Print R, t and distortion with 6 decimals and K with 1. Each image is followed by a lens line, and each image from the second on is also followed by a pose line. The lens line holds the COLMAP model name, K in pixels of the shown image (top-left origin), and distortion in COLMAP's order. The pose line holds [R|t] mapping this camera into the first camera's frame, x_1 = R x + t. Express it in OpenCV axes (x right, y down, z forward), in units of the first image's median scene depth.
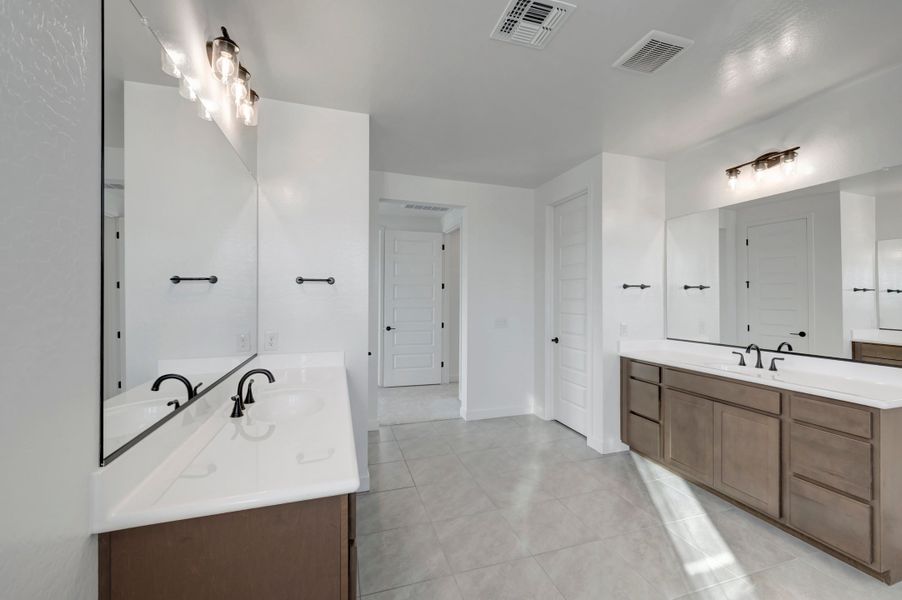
lens RADIAL K [[360.8, 0, 449.3], [0, 360.8, 304.5], [0, 0, 1]] dist [-0.000320, 0.000015]
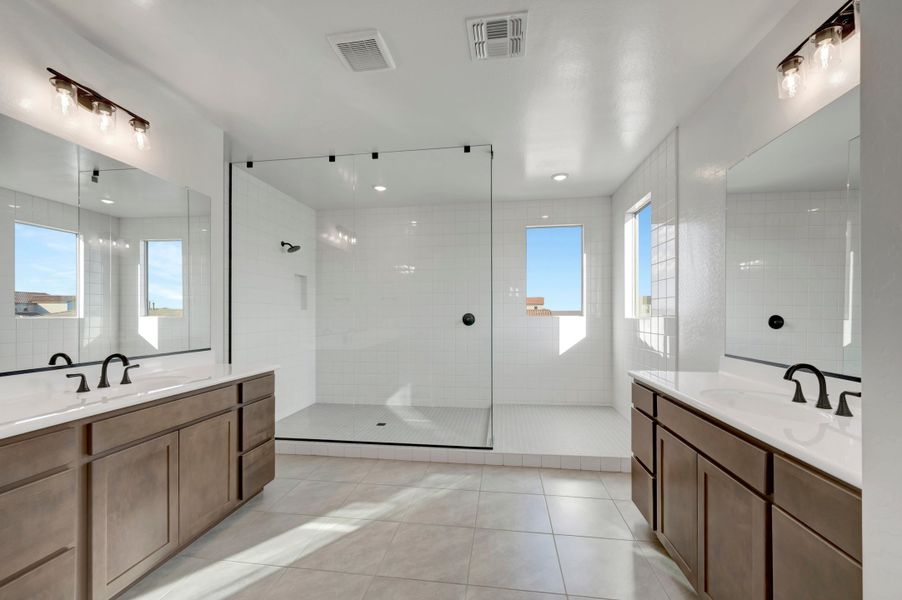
lens RADIAL K [[360.8, 0, 449.3], [0, 360.8, 304.5], [0, 0, 1]] dist [-0.000320, 0.000015]
pose [[-0.896159, 0.005205, 0.443702, -0.117482], [0.003131, 0.999980, -0.005407, 0.018630], [-0.443722, -0.003456, -0.896158, 1.714083]]
